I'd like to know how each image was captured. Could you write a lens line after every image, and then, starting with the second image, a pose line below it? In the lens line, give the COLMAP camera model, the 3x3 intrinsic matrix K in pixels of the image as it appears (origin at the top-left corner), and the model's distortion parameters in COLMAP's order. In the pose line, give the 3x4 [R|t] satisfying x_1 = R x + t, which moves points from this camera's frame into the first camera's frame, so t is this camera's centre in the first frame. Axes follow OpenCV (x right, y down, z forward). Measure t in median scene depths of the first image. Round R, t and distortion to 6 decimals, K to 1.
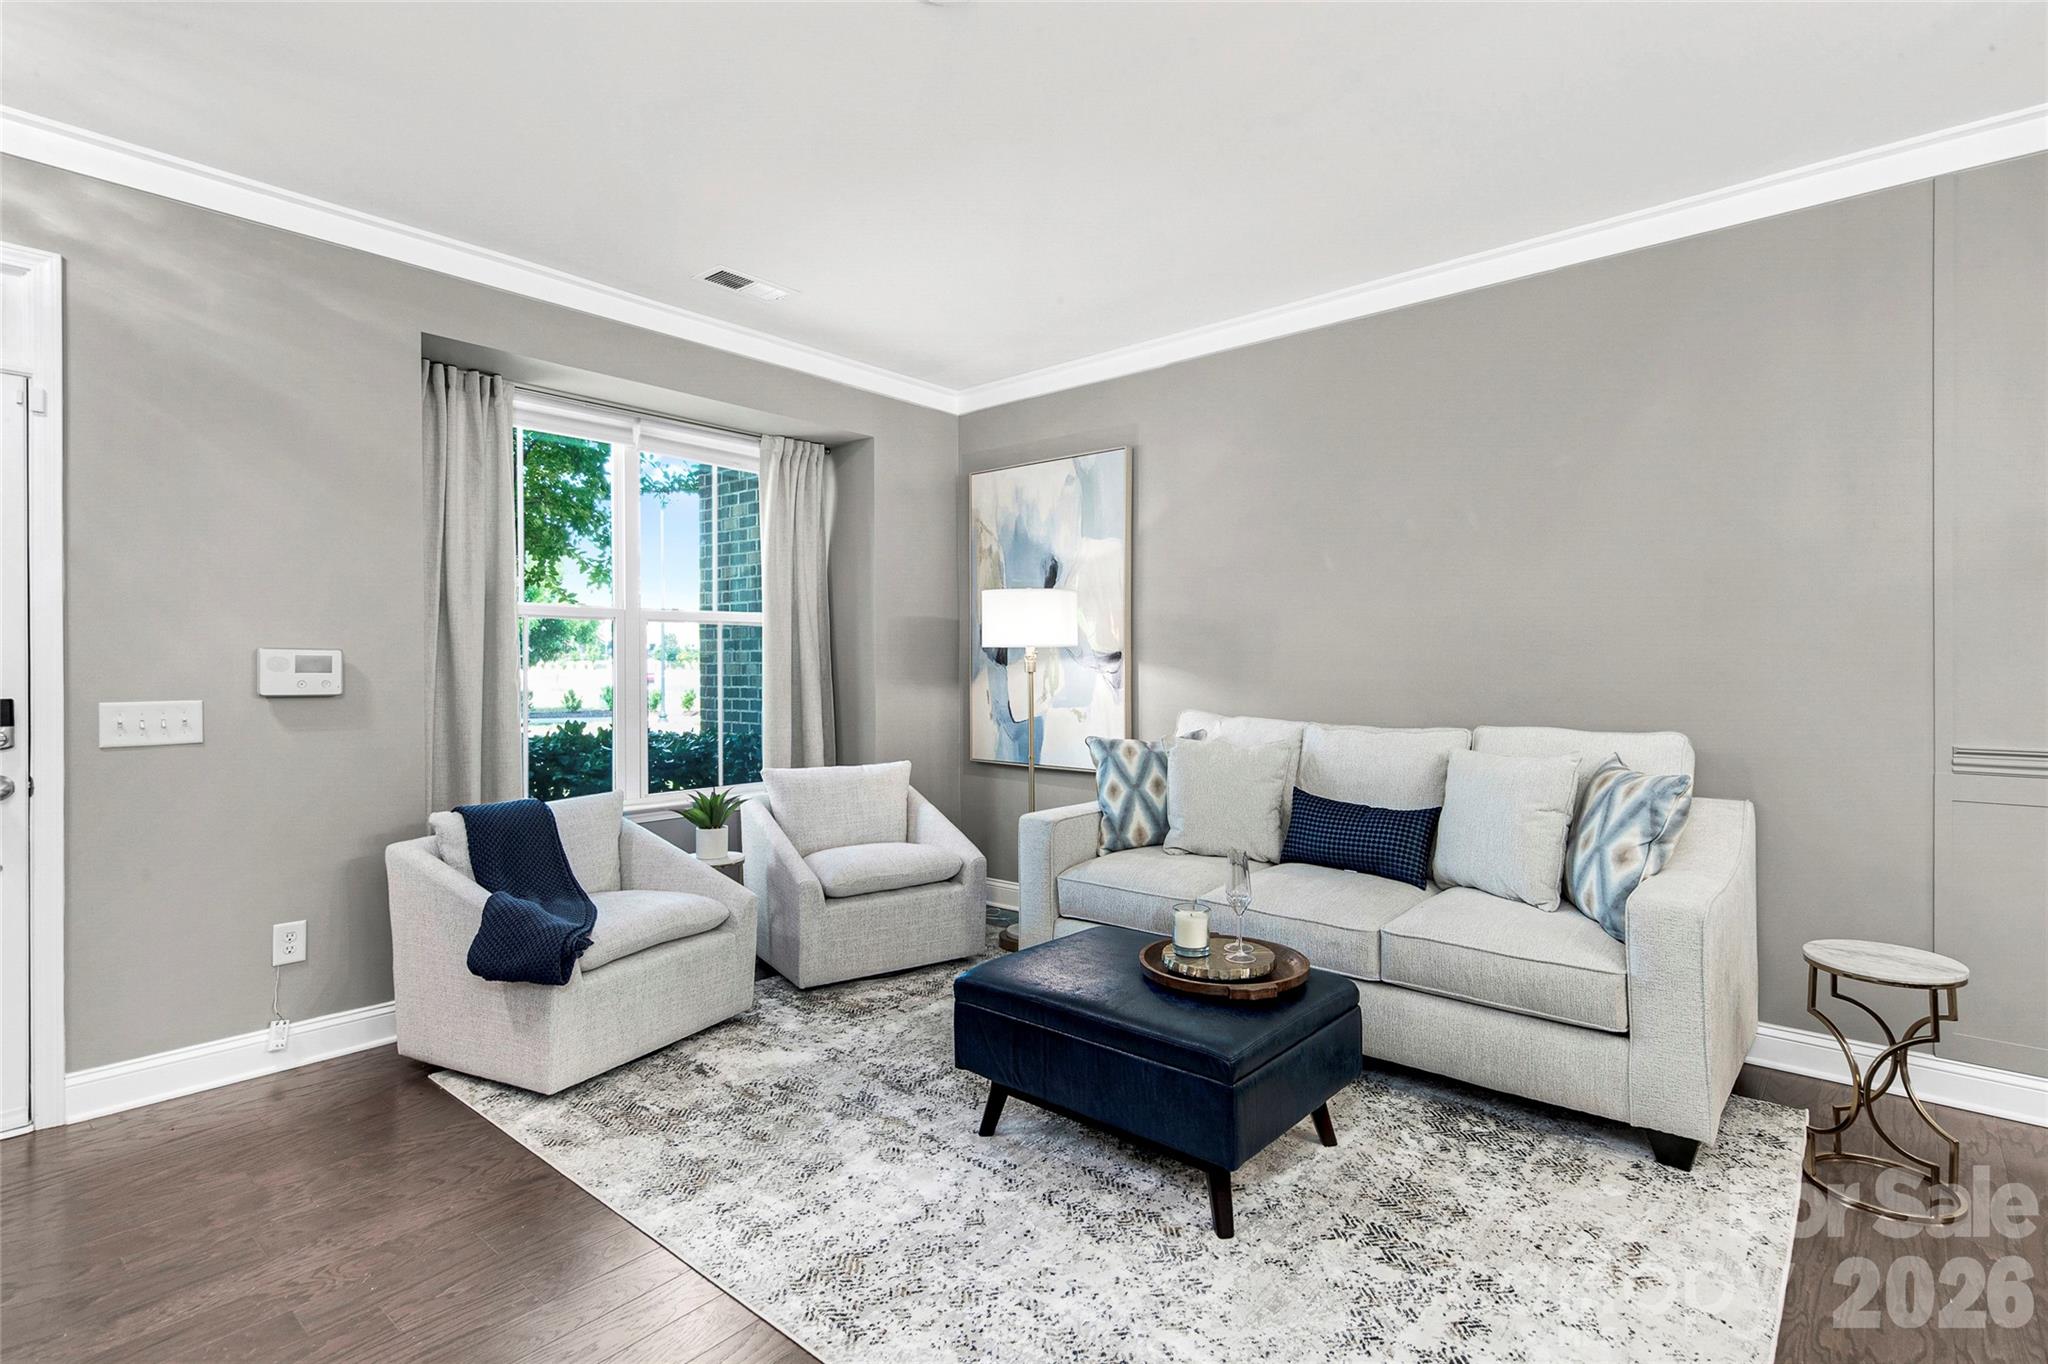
lens RADIAL K [[963.6, 0, 1059.8], [0, 963.6, 677.2], [0, 0, 1]] dist [0.012899, -0.002003]
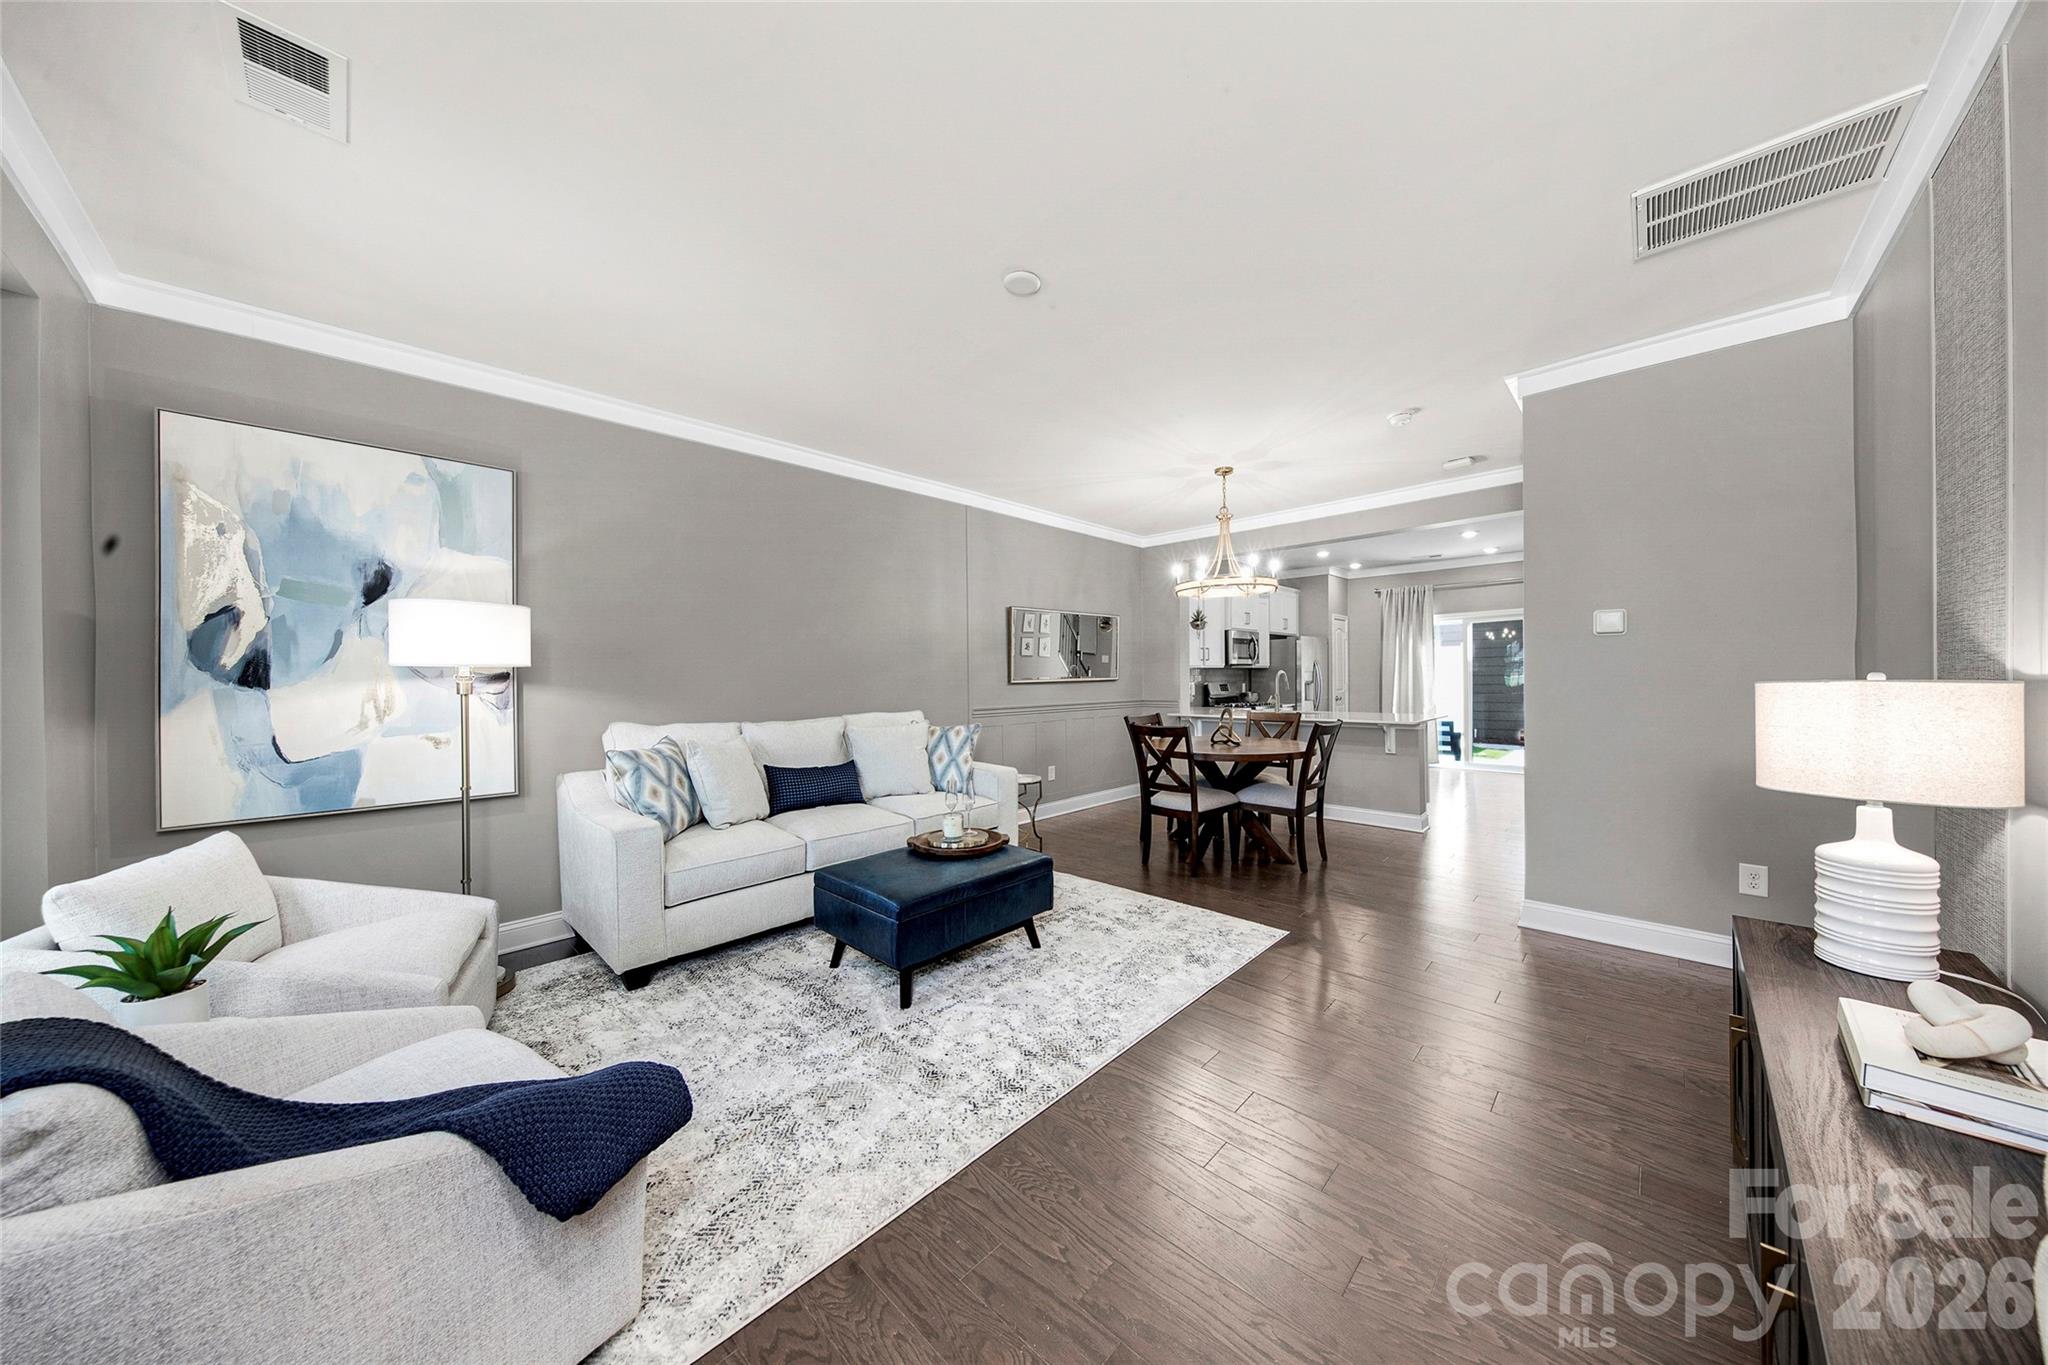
lens RADIAL K [[654.5, 0, 1032.2], [0, 654.5, 685.0], [0, 0, 1]] dist [-0.007484, -0.000071]
pose [[0.069506, -0.010053, 0.997531, -0.791221], [0.024404, 0.999667, 0.008375, -0.007831], [-0.997283, 0.023762, 0.069728, 0.563849]]
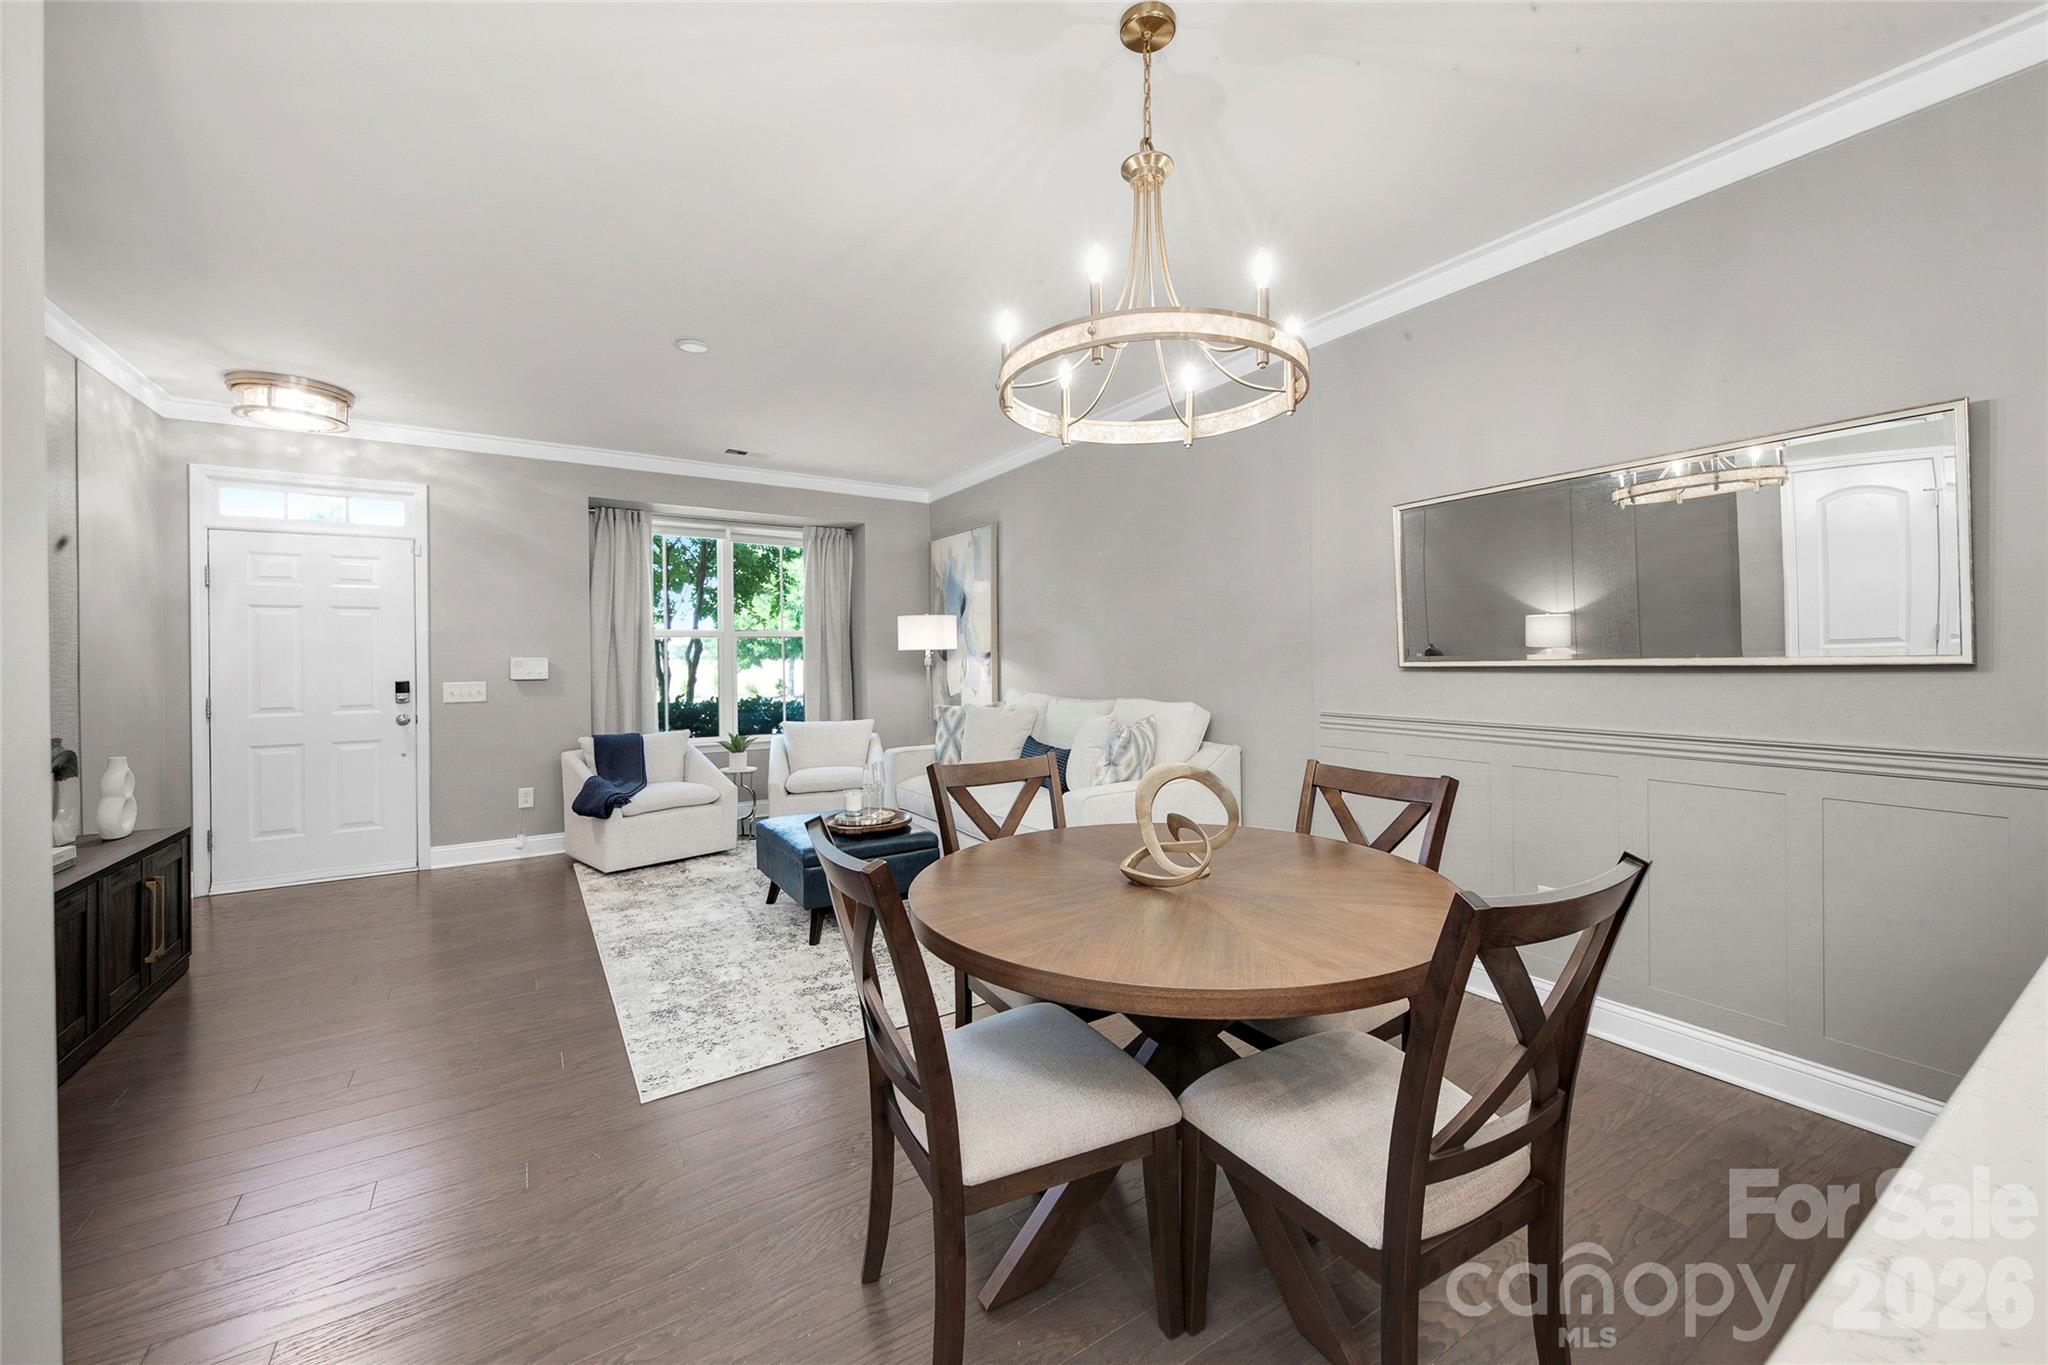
lens RADIAL K [[764.8, 0, 1047.1], [0, 764.8, 661.7], [0, 0, 1]] dist [0.004609, -0.001667]
pose [[0.963174, -0.005776, -0.268817, 0.678490], [0.004561, 0.999976, -0.005141, -0.004694], [0.268840, 0.003726, 0.963178, -0.264746]]
